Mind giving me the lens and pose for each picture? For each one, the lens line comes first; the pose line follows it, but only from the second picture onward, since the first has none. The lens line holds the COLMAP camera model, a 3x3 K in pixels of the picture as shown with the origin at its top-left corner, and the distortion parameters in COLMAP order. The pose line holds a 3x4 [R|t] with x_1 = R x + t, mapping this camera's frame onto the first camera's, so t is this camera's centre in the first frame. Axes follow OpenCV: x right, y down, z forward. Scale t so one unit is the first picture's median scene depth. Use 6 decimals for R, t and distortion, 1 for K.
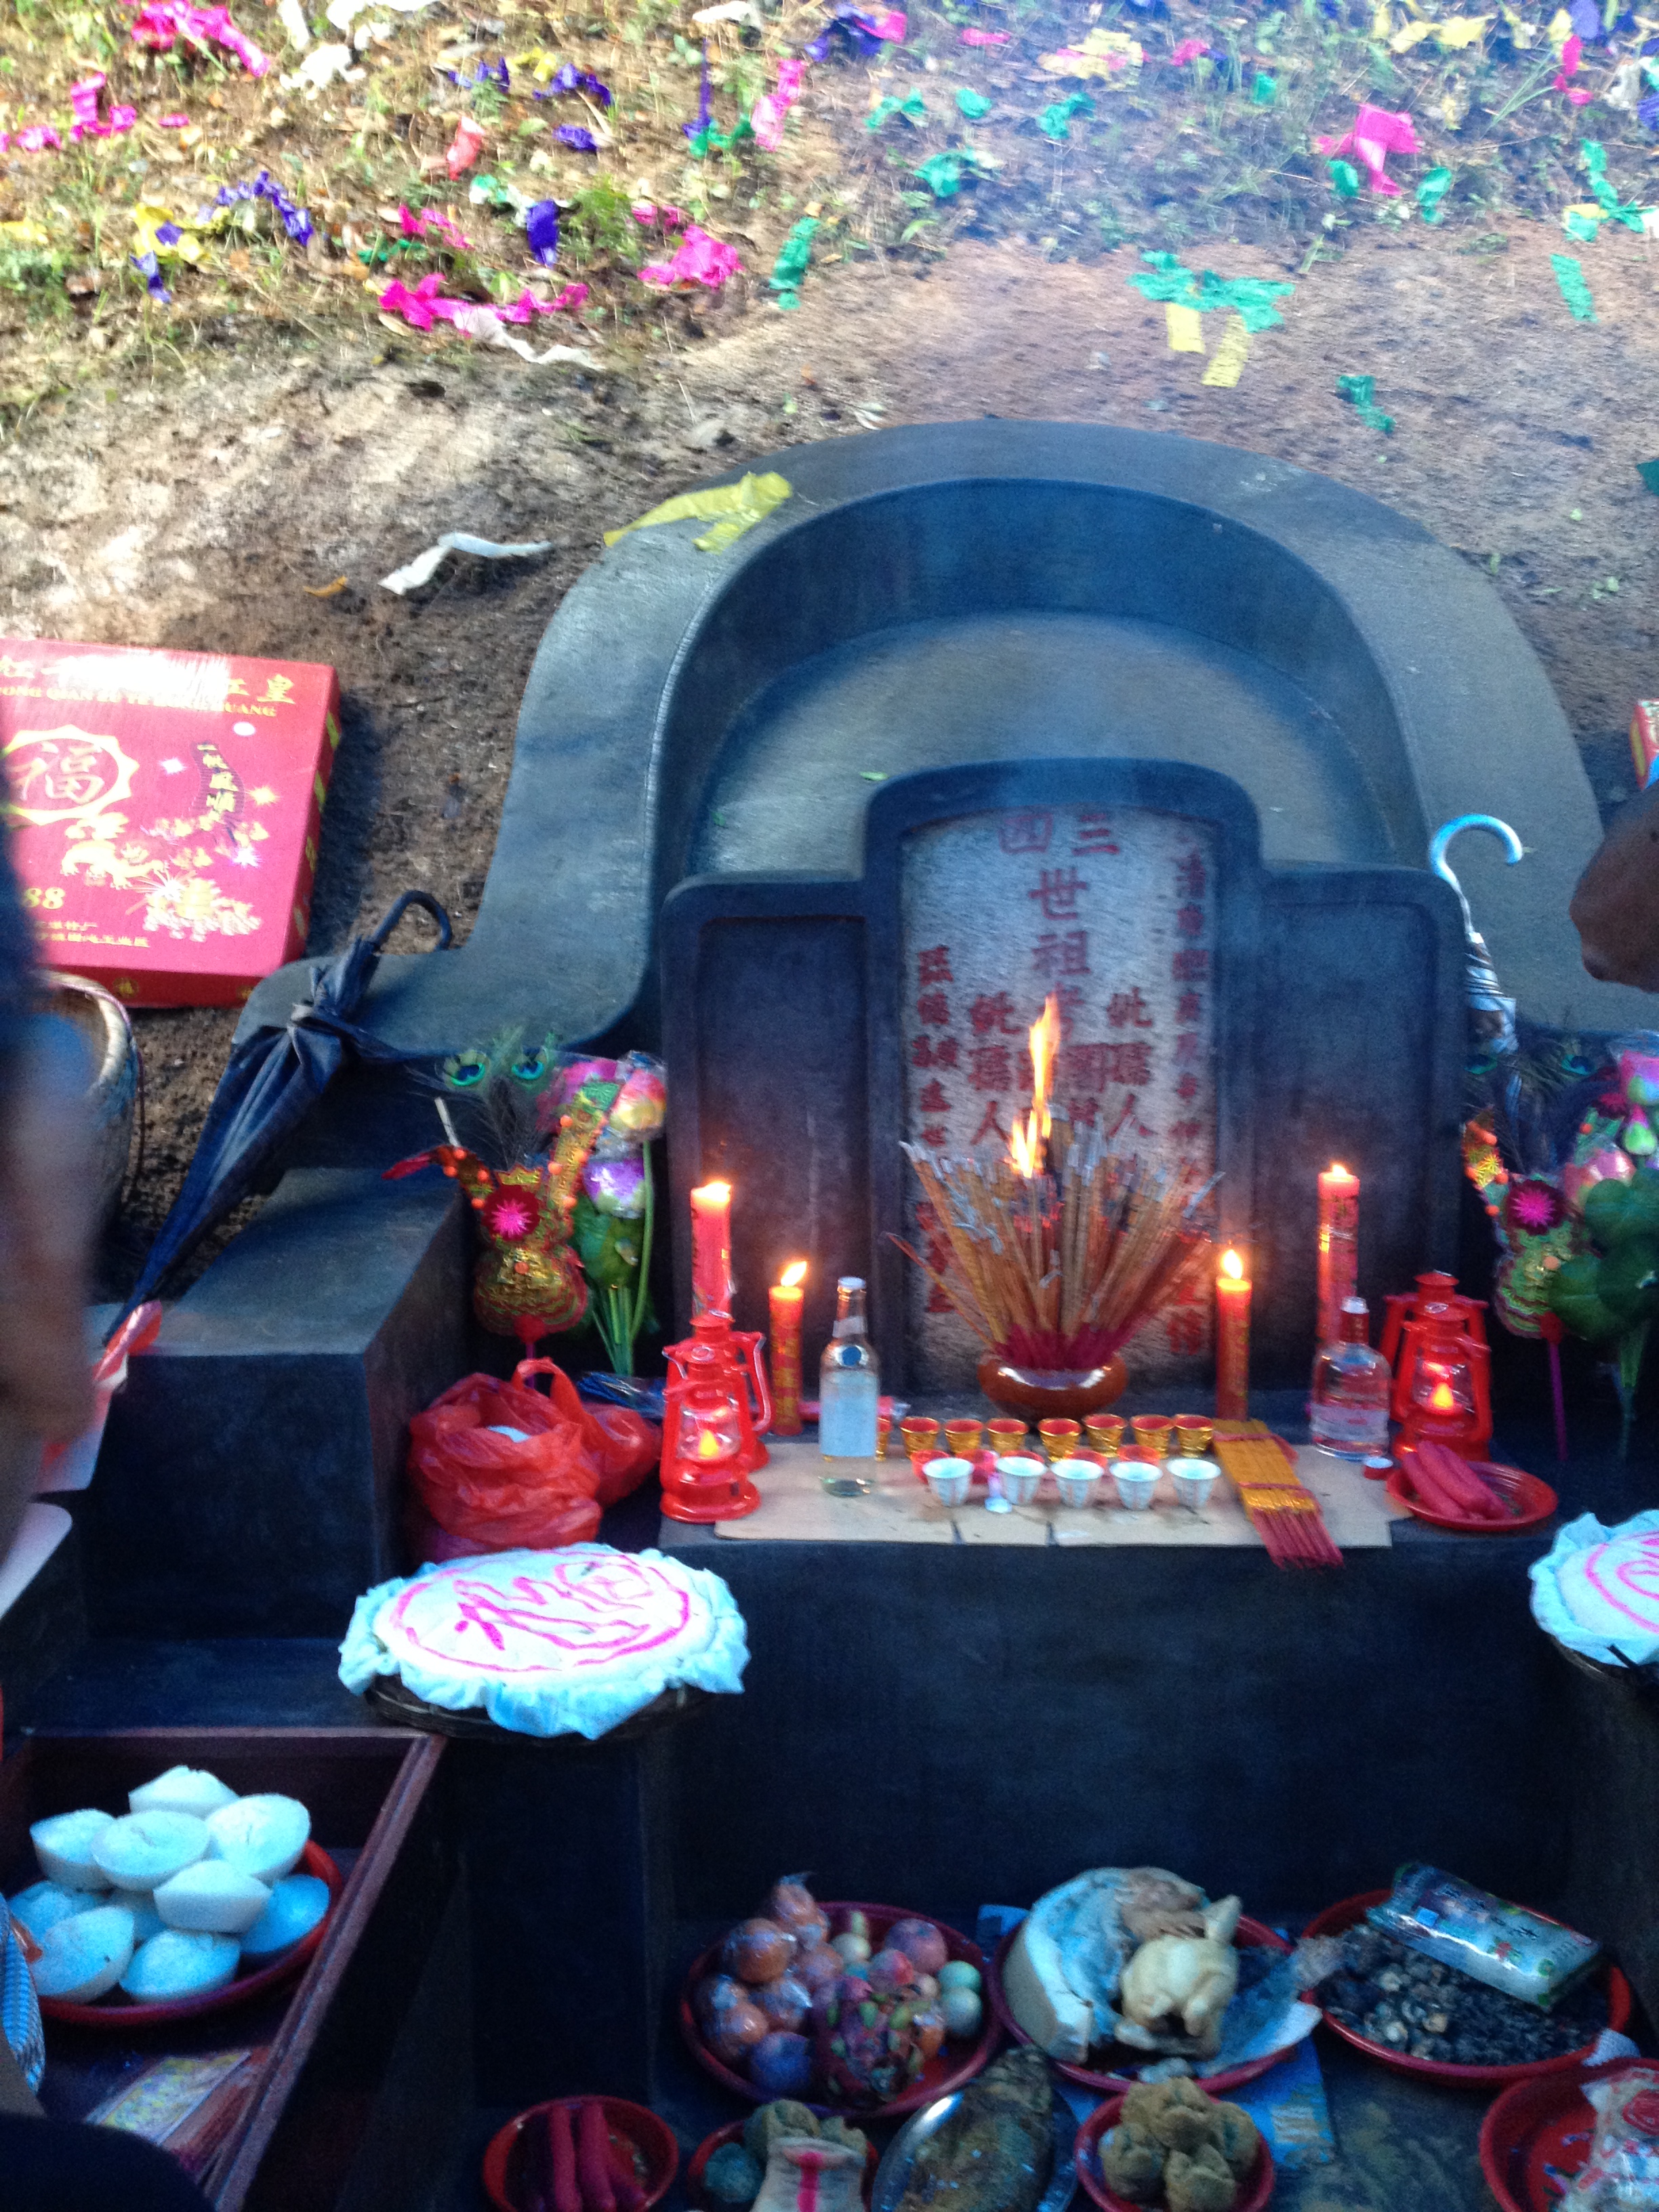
lens RADIAL K [[2402.9, 0, 823.1], [0, 2402.9, 1097.8], [0, 0, 1]] dist [0.116395, 0.000000]
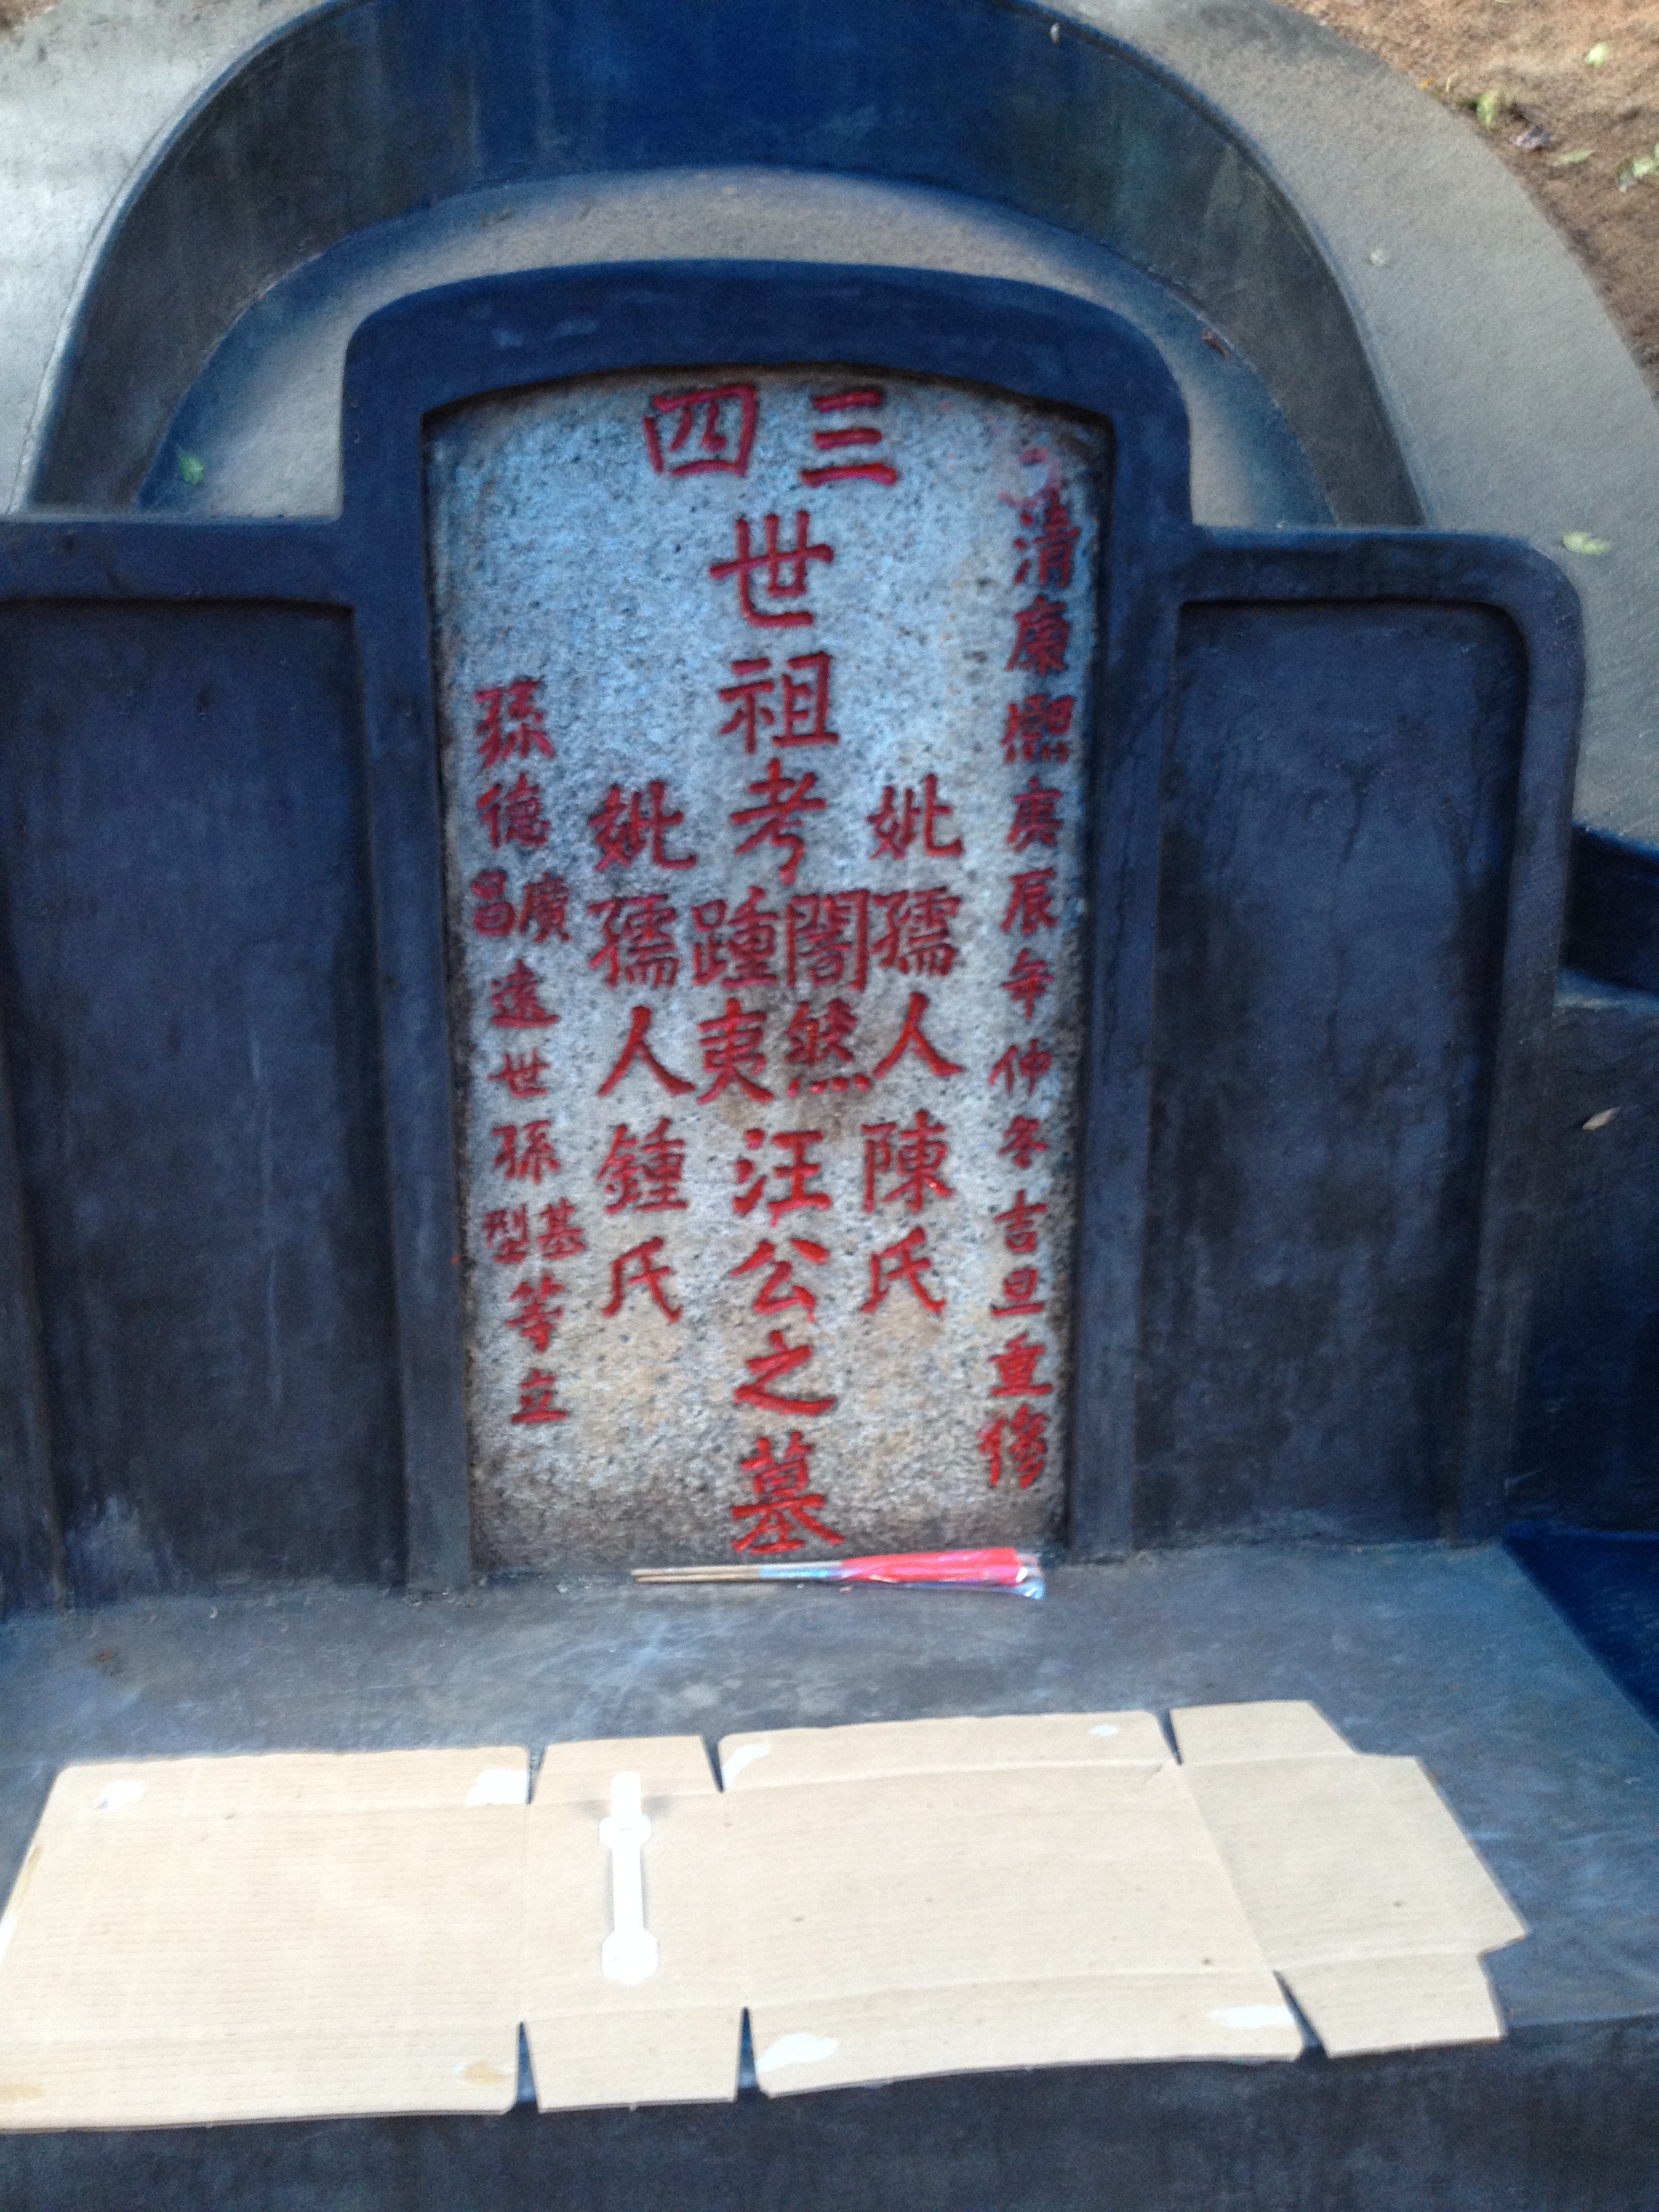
lens RADIAL K [[2133.6, 0, 829.2], [0, 2133.6, 1121.8], [0, 0, 1]] dist [0.088337, 0.000000]
pose [[0.995214, -0.004774, 0.097606, 0.048616], [-0.003971, 0.996005, 0.089207, -0.010399], [-0.097642, -0.089167, 0.991219, 0.412334]]
